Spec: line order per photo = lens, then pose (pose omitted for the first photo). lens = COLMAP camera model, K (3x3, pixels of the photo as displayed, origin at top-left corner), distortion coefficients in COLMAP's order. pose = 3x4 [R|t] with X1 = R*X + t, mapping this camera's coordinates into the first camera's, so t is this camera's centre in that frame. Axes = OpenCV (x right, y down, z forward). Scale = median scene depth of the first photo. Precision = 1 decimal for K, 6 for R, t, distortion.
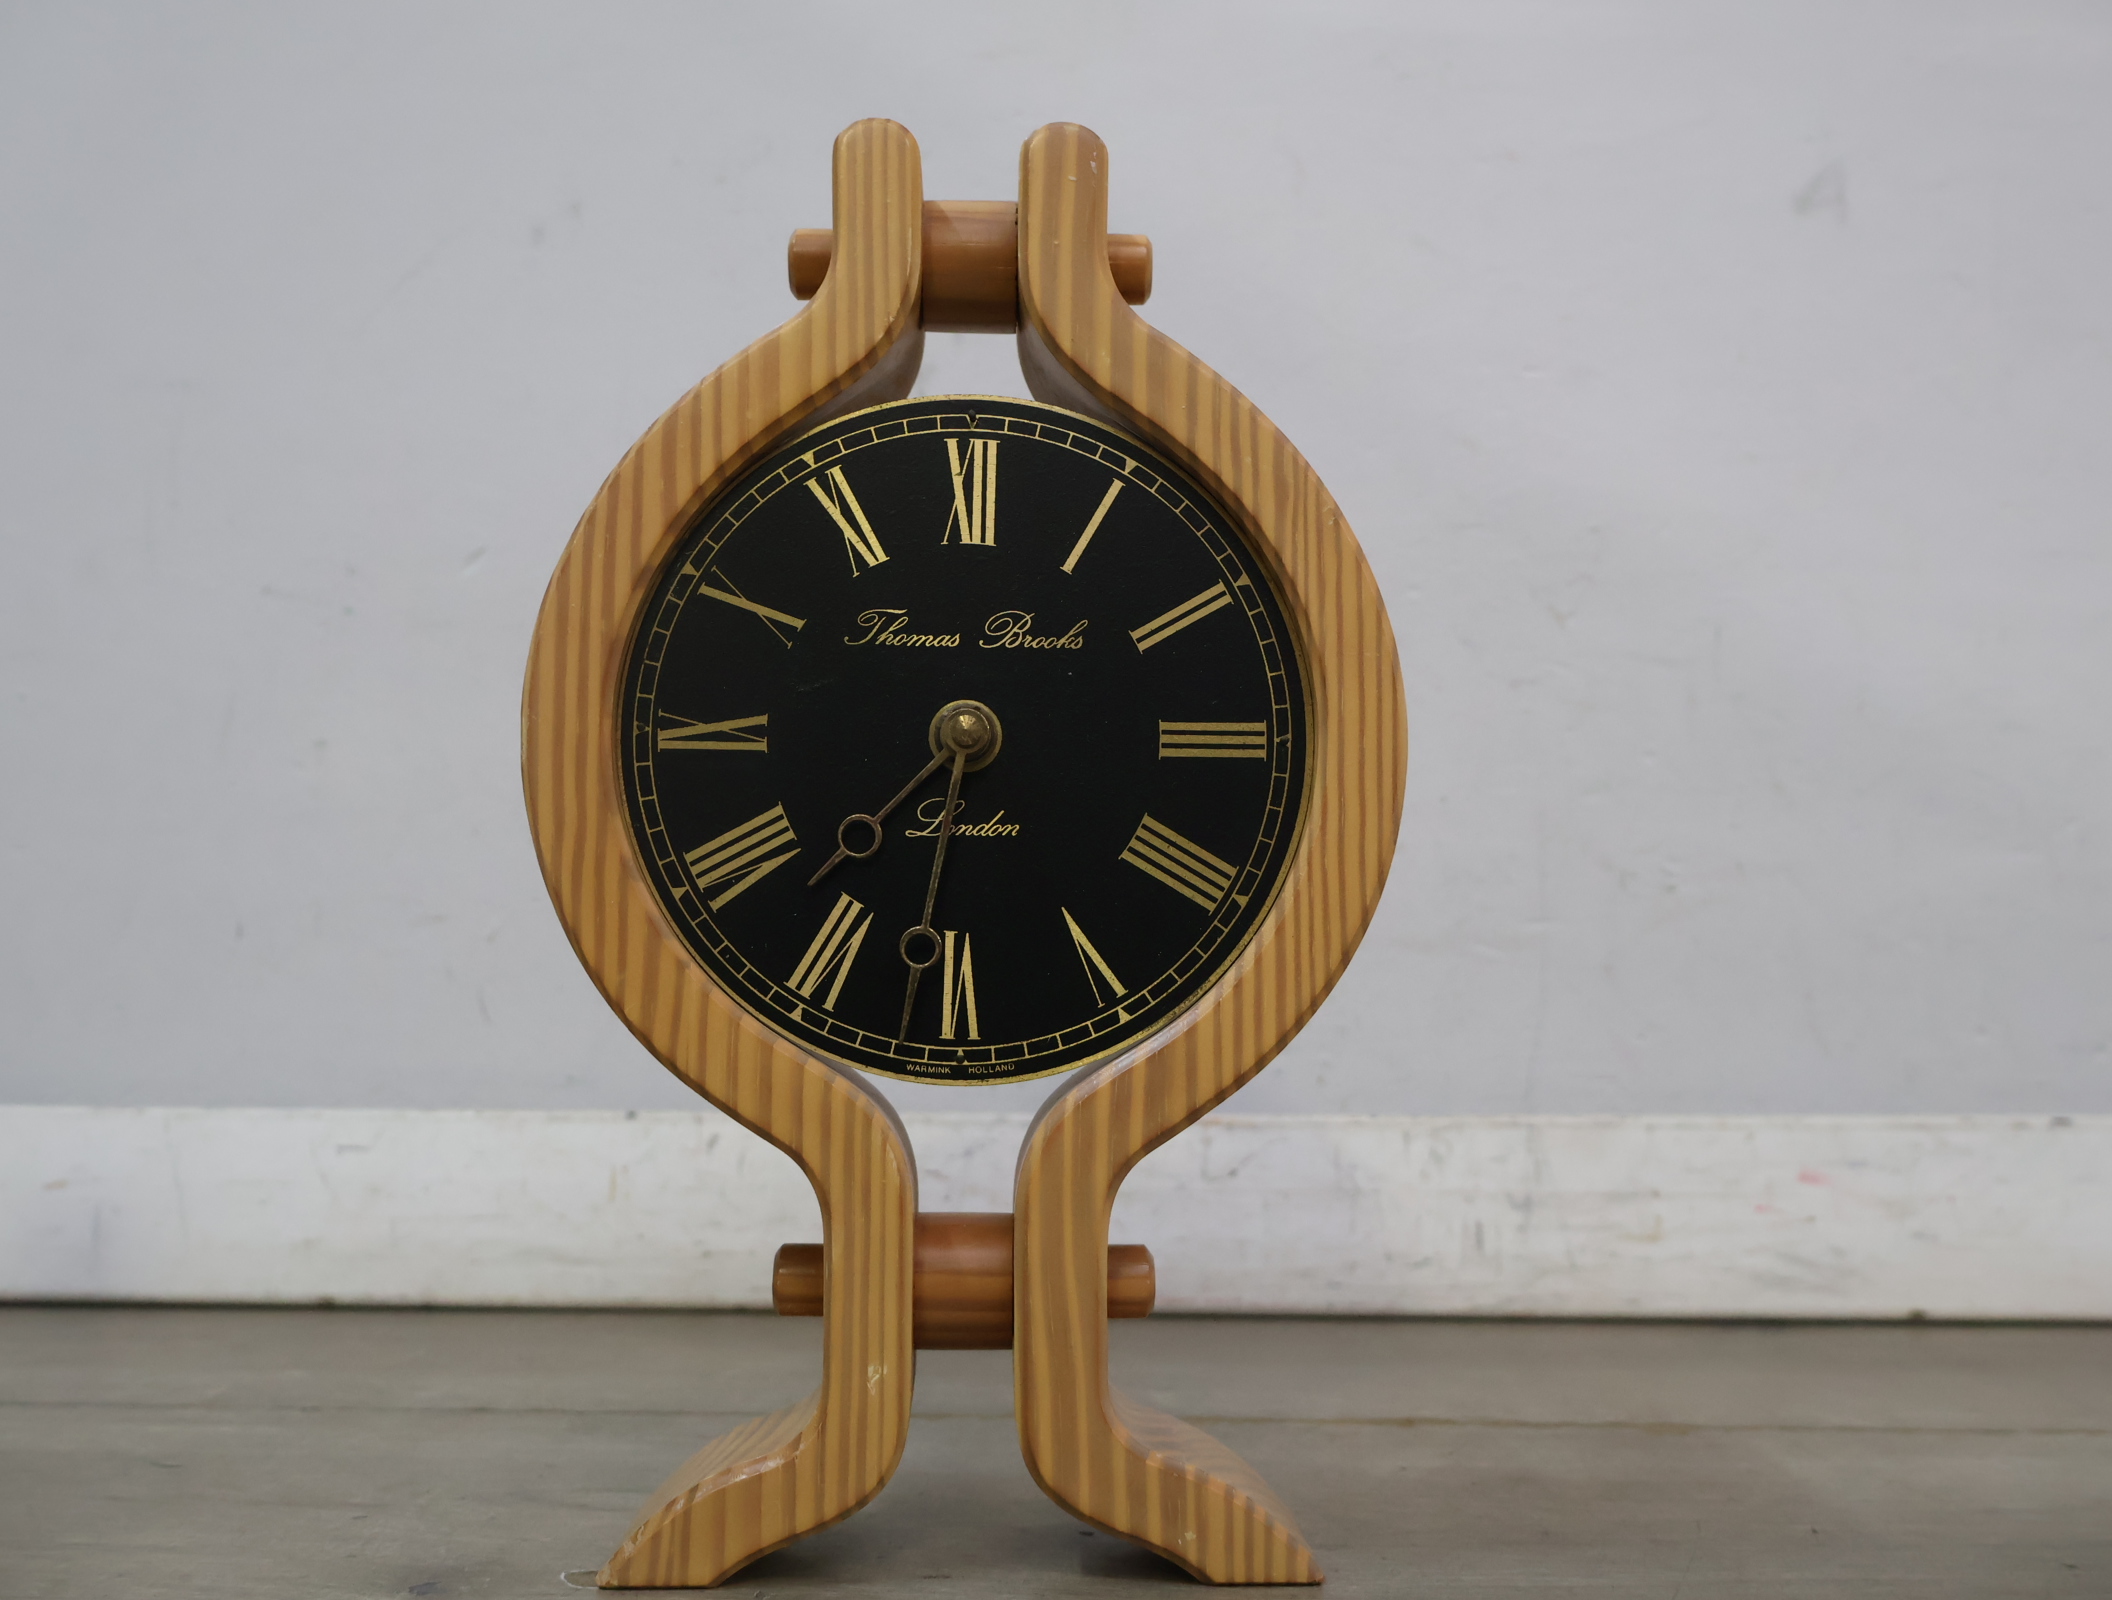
lens RADIAL K [[2072.4, 0, 1043.8], [0, 2072.4, 784.0], [0, 0, 1]] dist [0.011653, 0.000000]
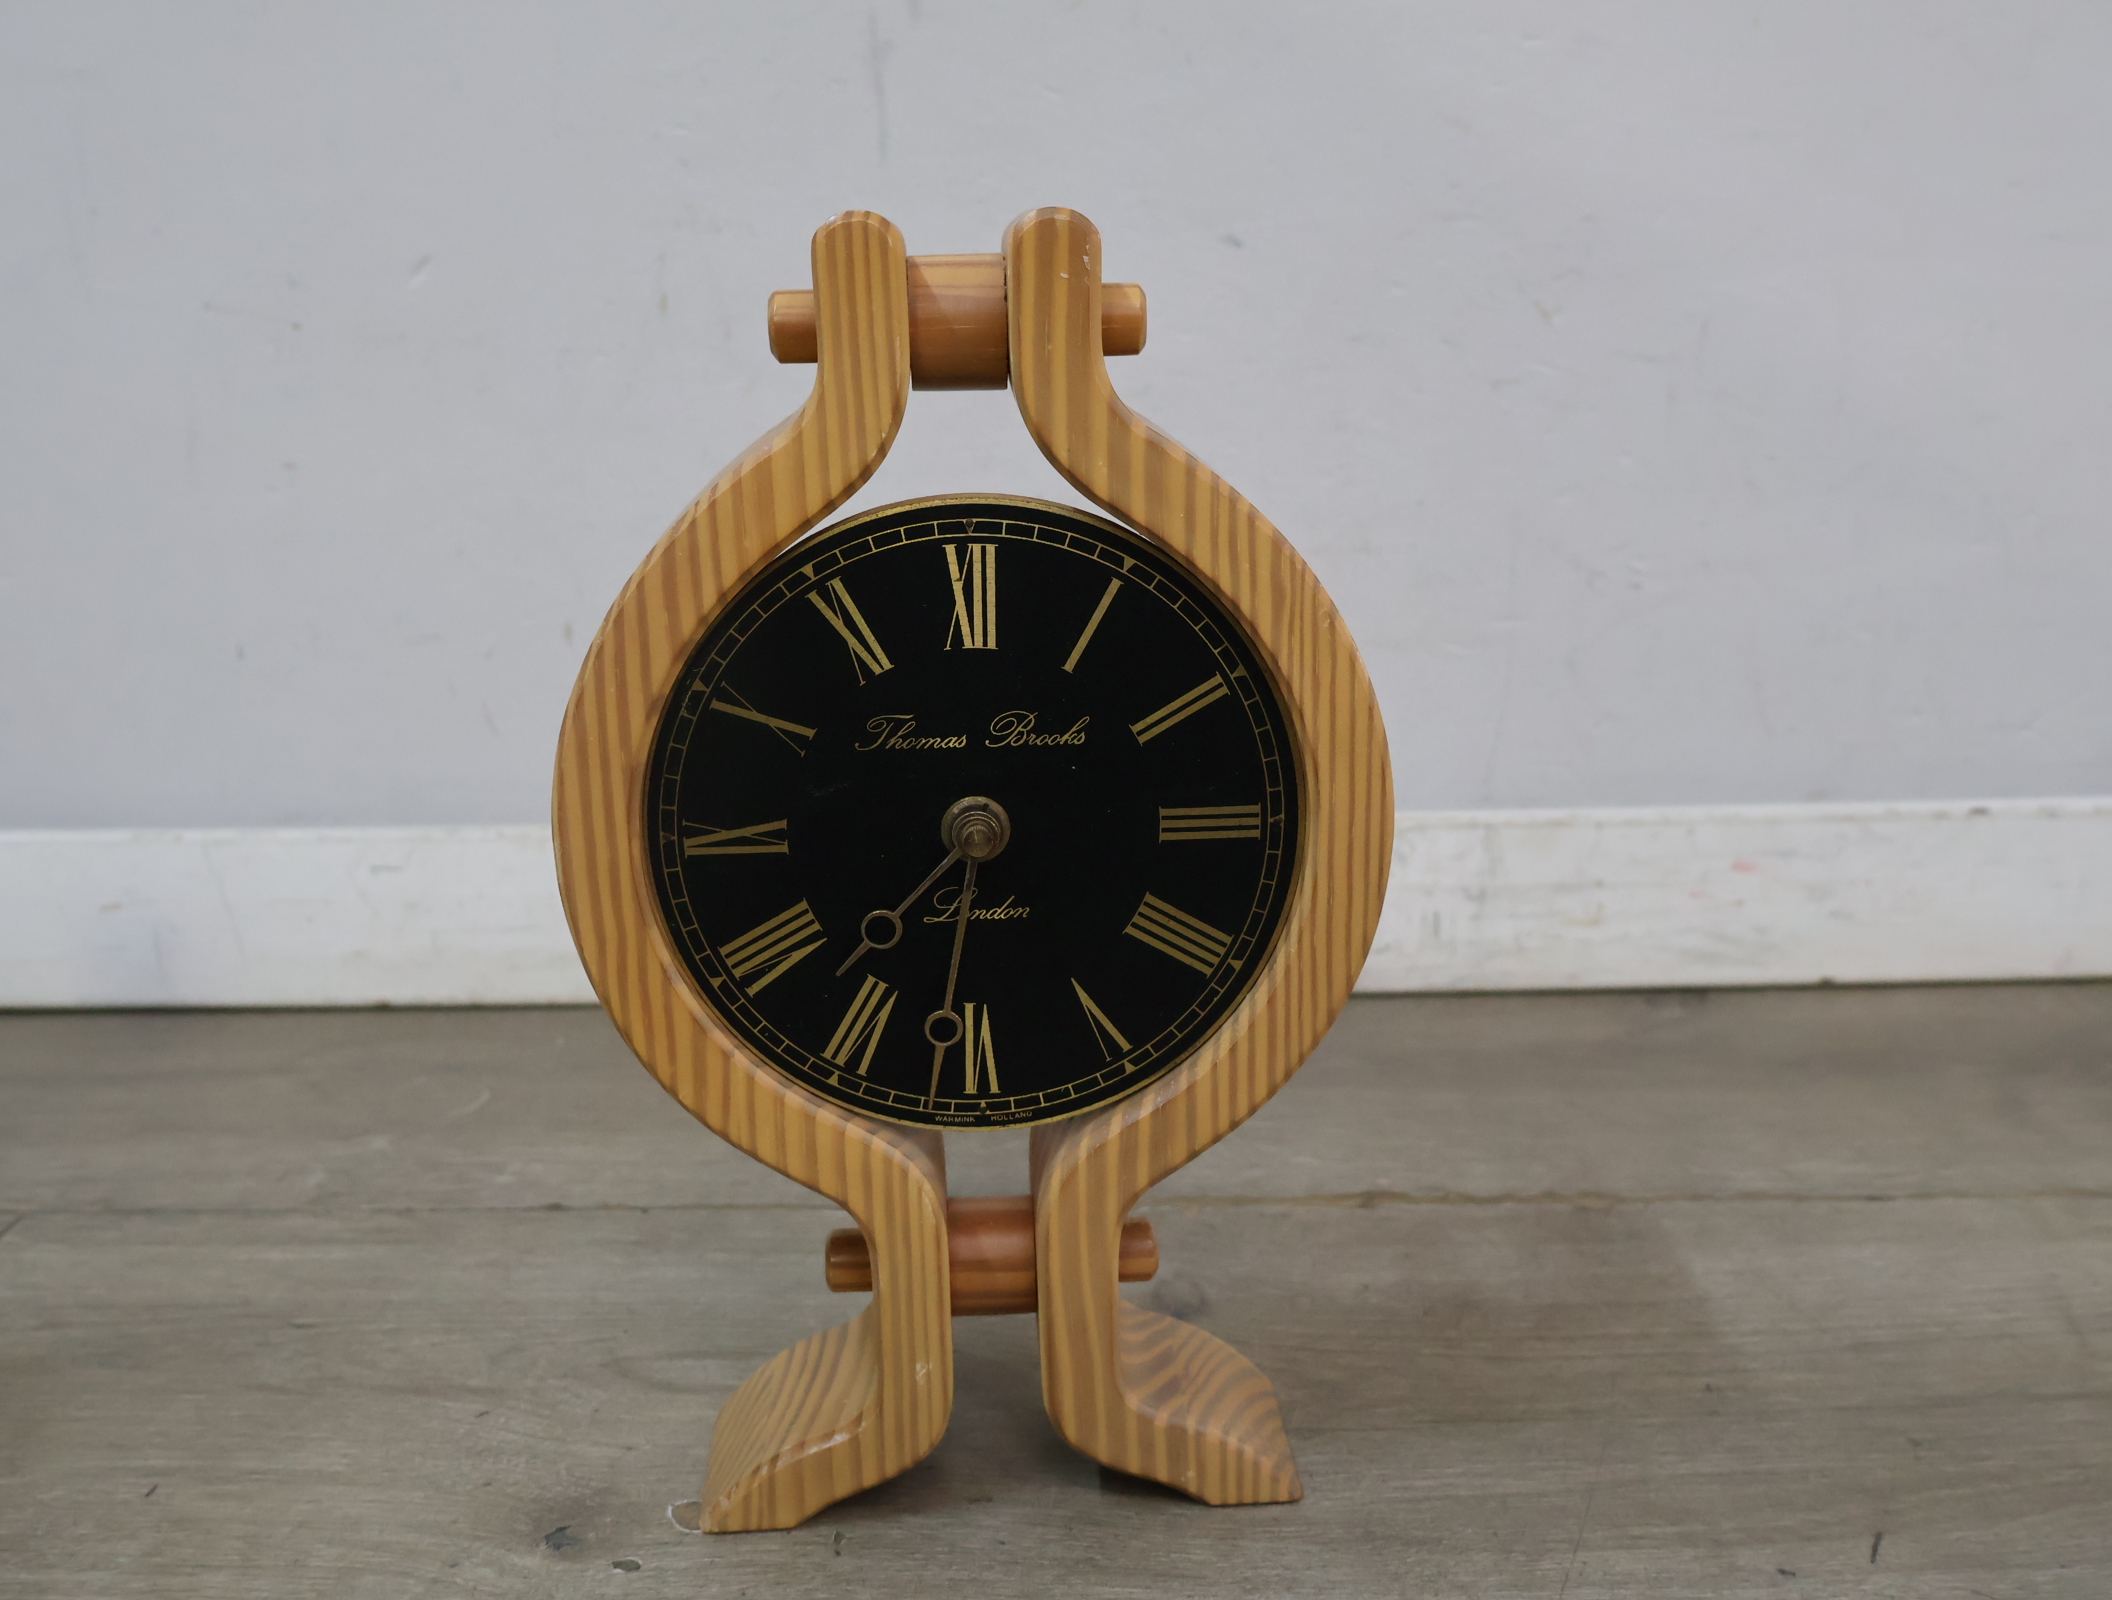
lens RADIAL K [[2072.4, 0, 1046.2], [0, 2072.4, 787.0], [0, 0, 1]] dist [0.011653, 0.000000]
pose [[0.999286, -0.033984, 0.016522, -0.018588], [0.025628, 0.930826, 0.364564, -0.424236], [-0.027768, -0.363880, 0.931032, 0.025718]]
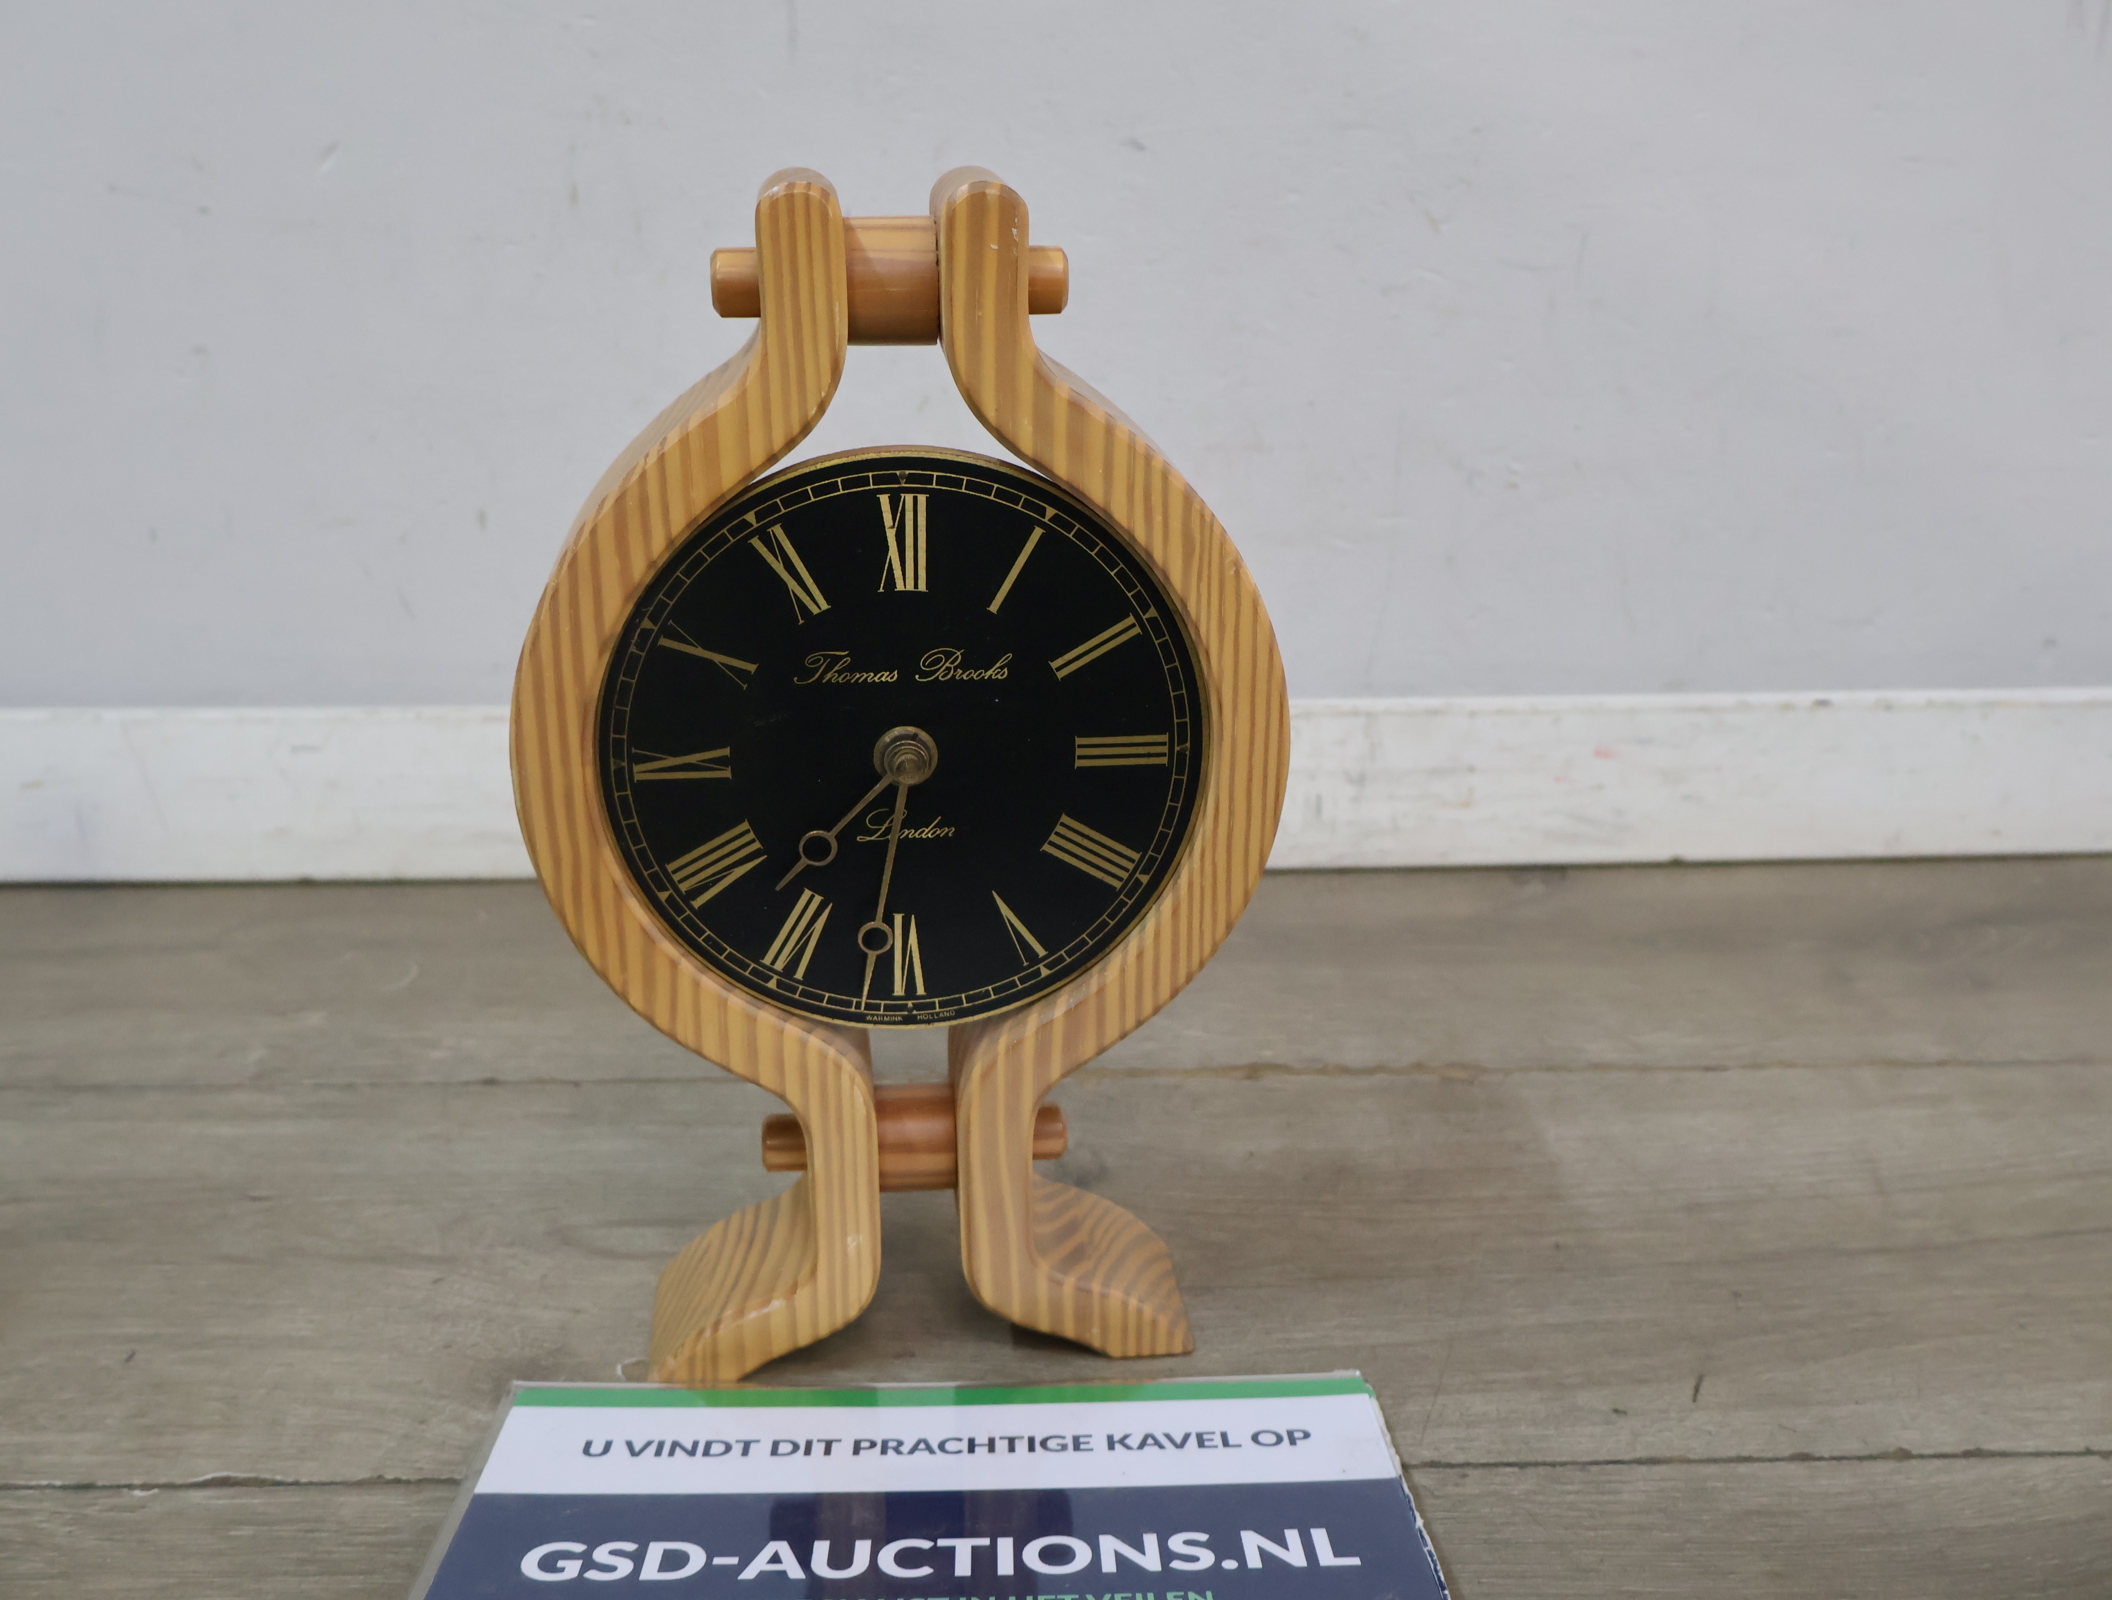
lens RADIAL K [[2072.4, 0, 1041.0], [0, 2072.4, 799.0], [0, 0, 1]] dist [0.011653, 0.000000]
pose [[0.996895, -0.032874, 0.071552, -0.045621], [-0.002634, 0.894249, 0.447562, -0.508880], [-0.078698, -0.446361, 0.891386, -0.029680]]
